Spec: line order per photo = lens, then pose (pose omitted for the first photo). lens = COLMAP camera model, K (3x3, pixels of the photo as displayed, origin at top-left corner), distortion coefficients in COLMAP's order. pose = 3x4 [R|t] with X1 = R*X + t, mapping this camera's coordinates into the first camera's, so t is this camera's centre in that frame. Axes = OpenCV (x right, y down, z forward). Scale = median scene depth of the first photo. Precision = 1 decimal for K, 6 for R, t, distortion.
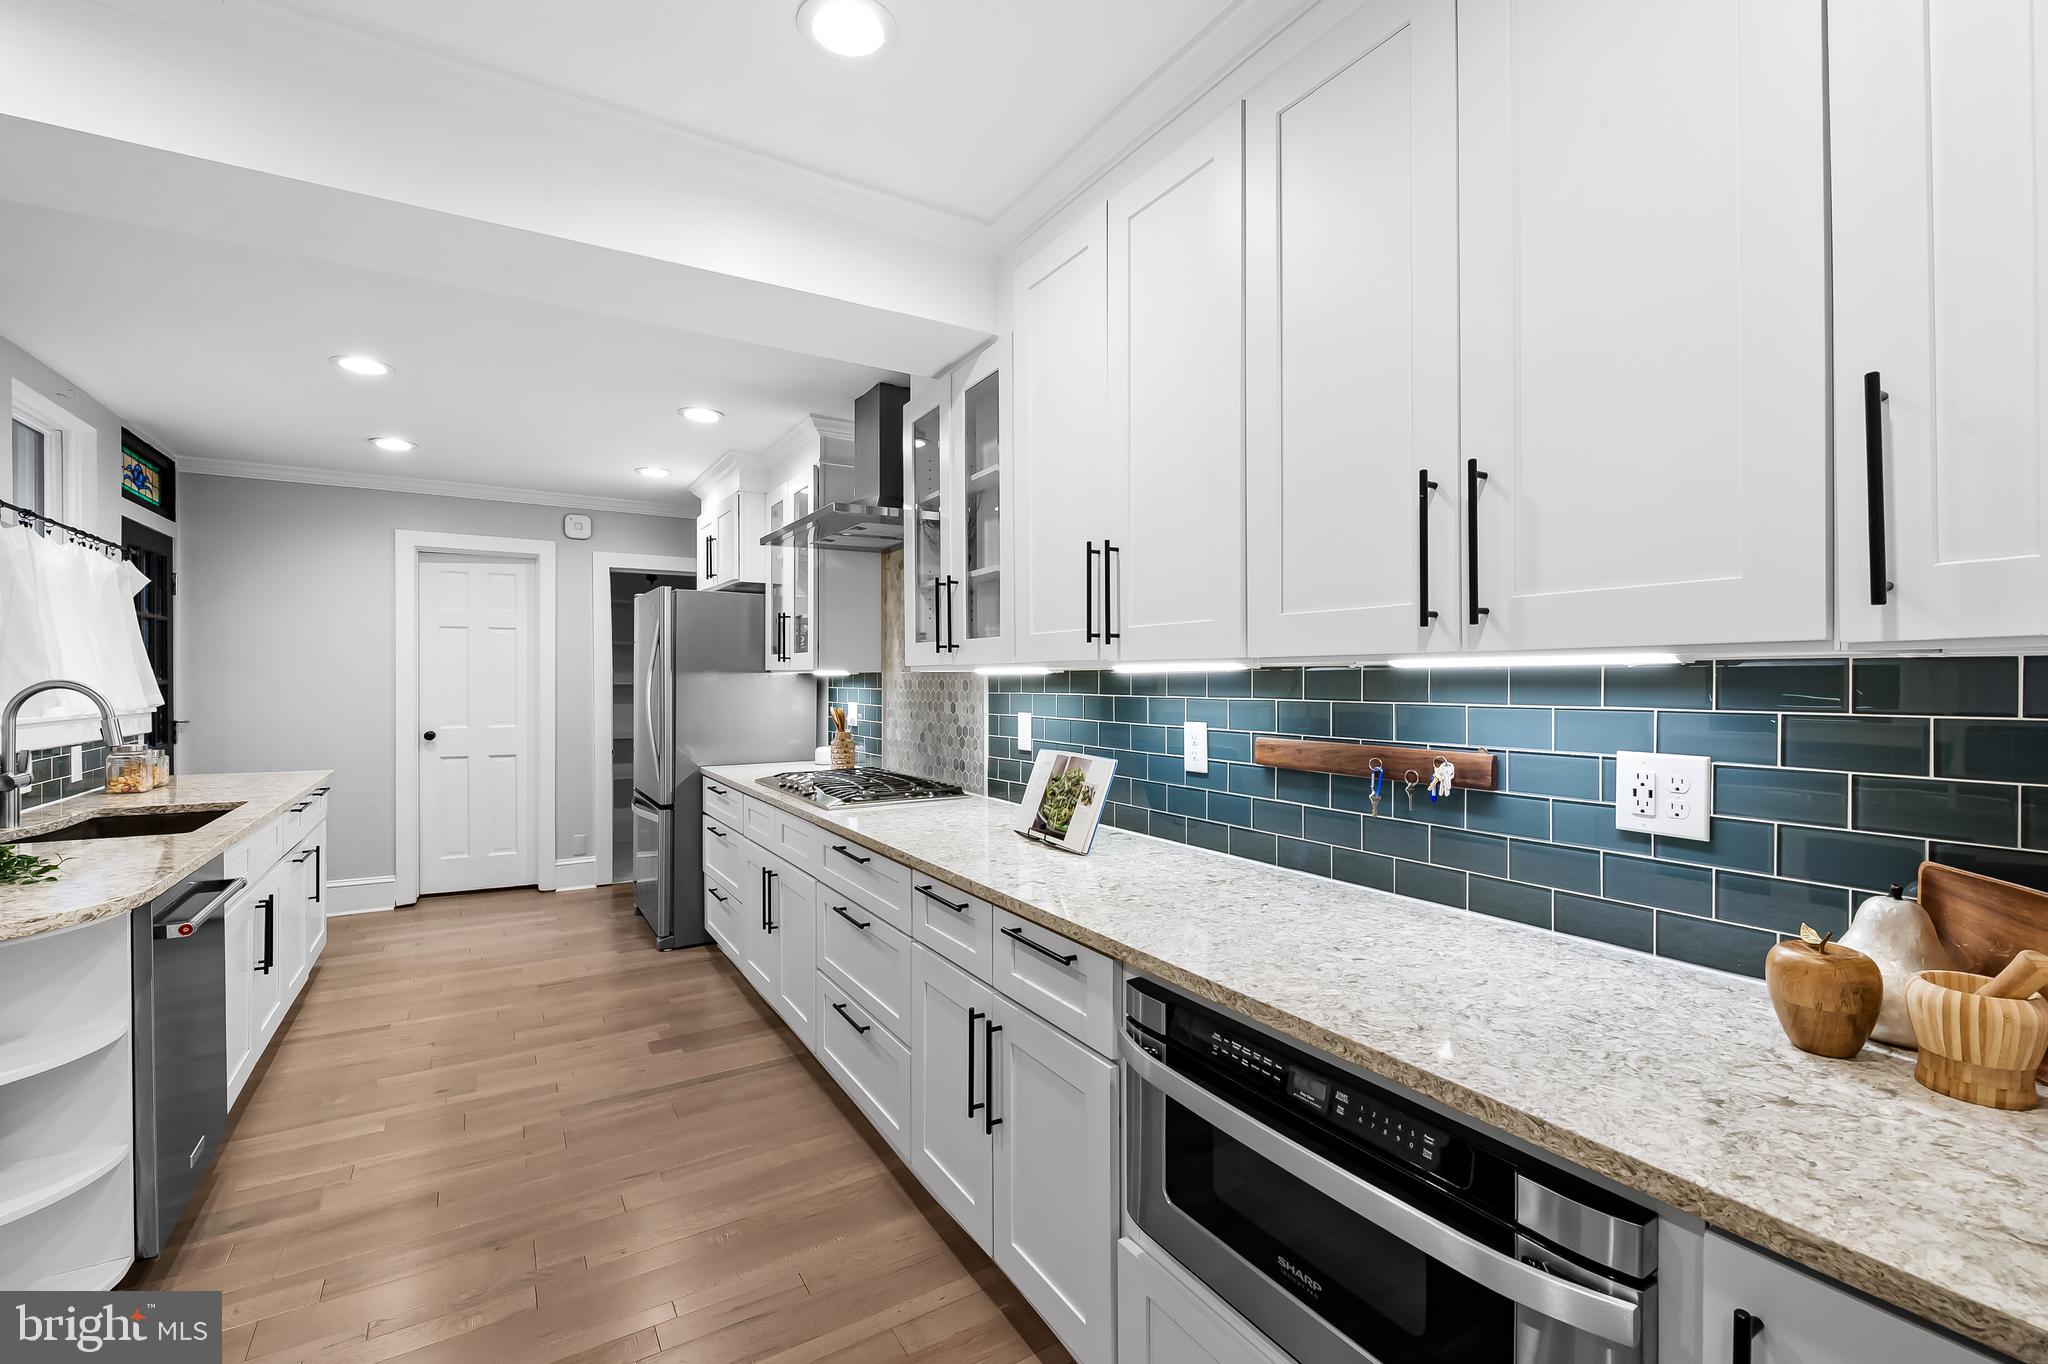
lens RADIAL K [[896.7, 0, 1026.8], [0, 896.7, 678.9], [0, 0, 1]] dist [0.001271, 0.000300]
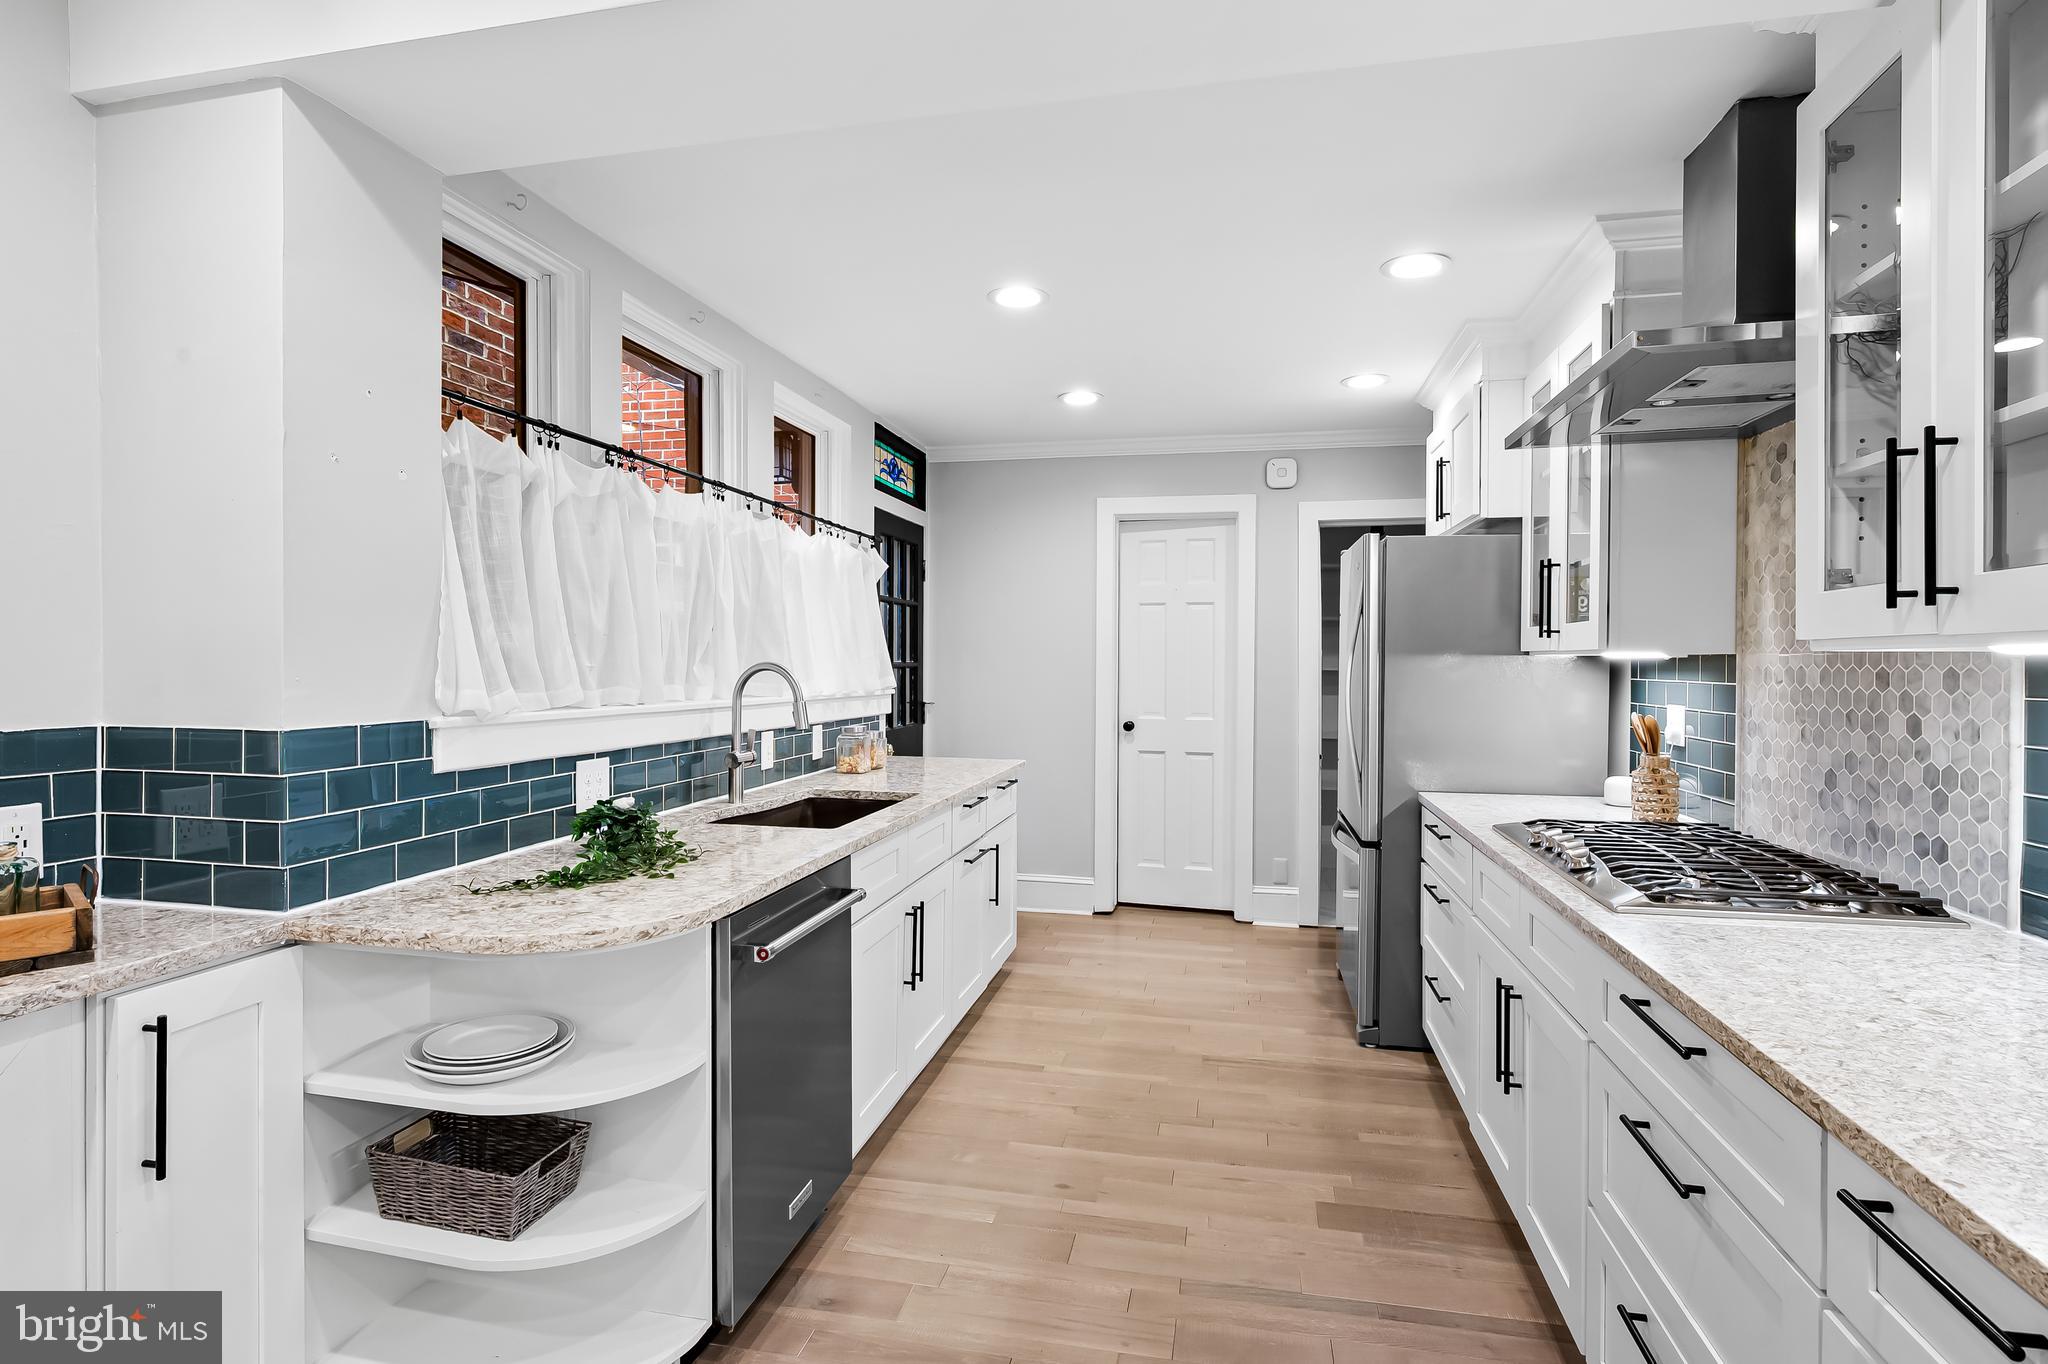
lens RADIAL K [[1043.3, 0, 1020.0], [0, 1043.3, 672.8], [0, 0, 1]] dist [-0.002535, 0.001469]
pose [[0.726177, 0.010504, -0.687427, -0.041935], [-0.004733, 0.999936, 0.010279, -0.000181], [0.687491, -0.004210, 0.726181, 0.237288]]
